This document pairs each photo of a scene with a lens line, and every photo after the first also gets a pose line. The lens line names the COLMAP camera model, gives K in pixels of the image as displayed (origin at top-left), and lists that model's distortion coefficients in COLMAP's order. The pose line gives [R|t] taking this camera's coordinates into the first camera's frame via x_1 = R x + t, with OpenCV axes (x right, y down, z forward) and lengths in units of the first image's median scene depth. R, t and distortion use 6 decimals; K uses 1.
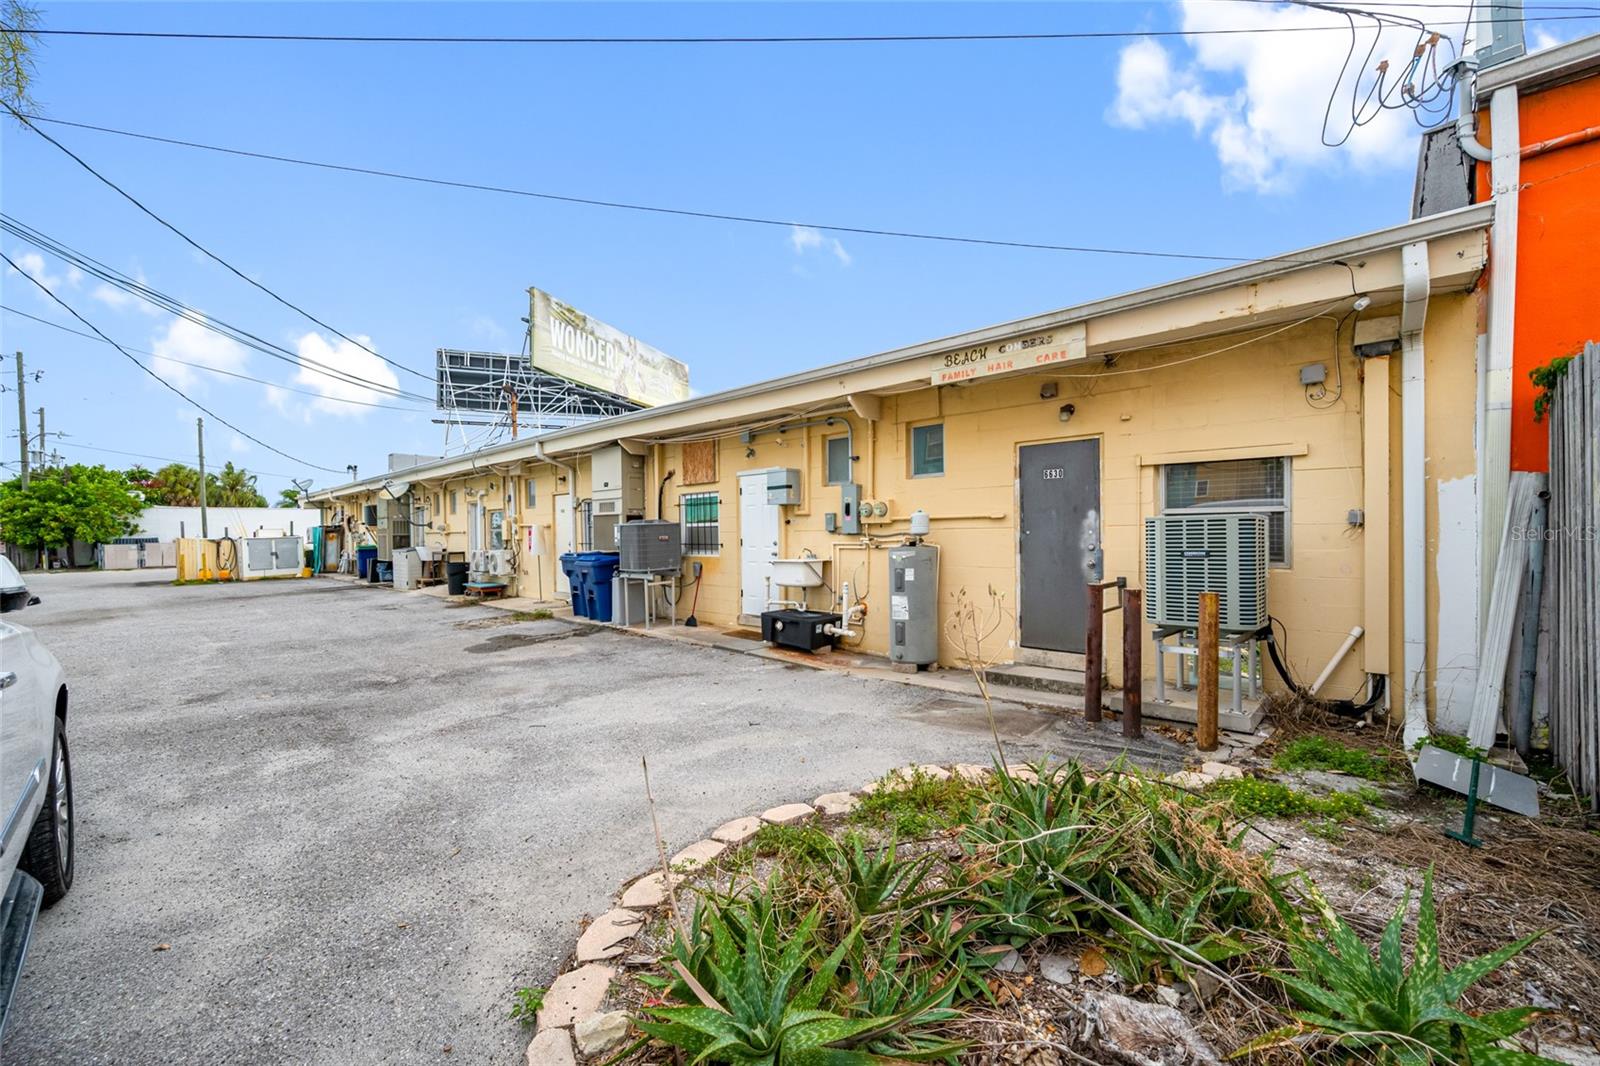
lens RADIAL K [[638.7, 0, 807.2], [0, 638.7, 533.5], [0, 0, 1]] dist [-0.000018, -0.000831]
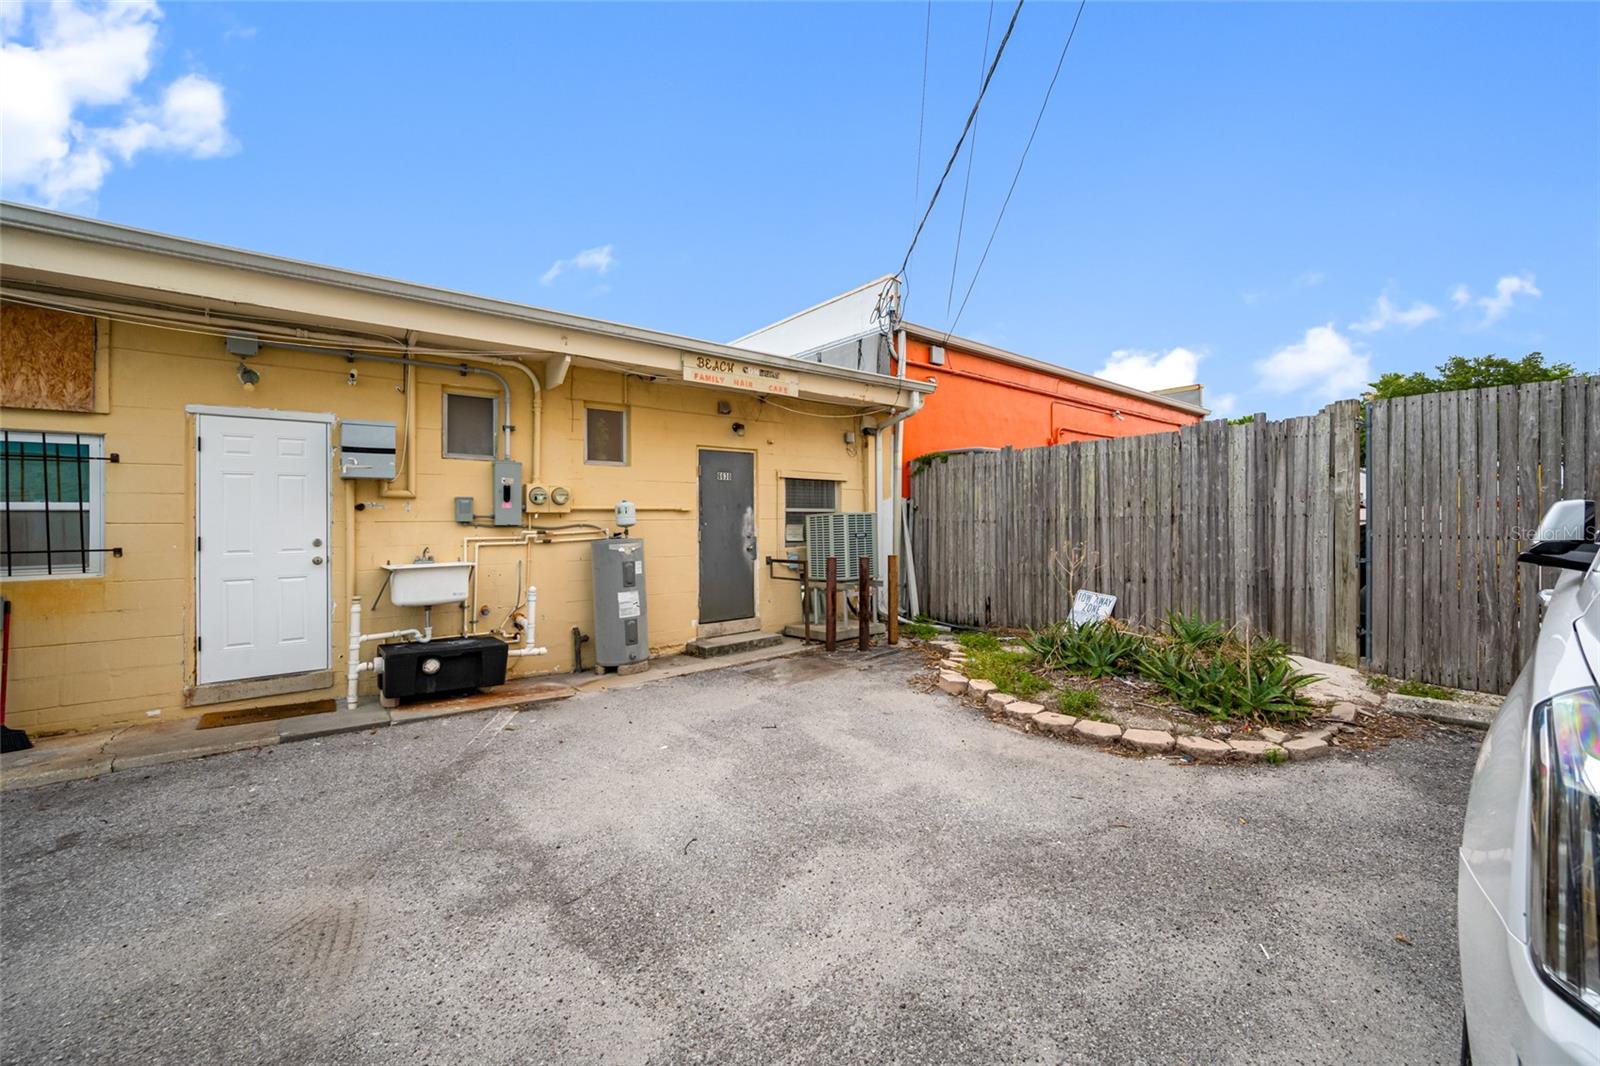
lens RADIAL K [[638.7, 0, 807.4], [0, 638.7, 528.8], [0, 0, 1]] dist [-0.000018, -0.000831]
pose [[0.145044, 0.007792, 0.989395, -0.801557], [0.015913, 0.999821, -0.010207, 0.022175], [-0.989297, 0.017225, 0.144894, 0.667259]]
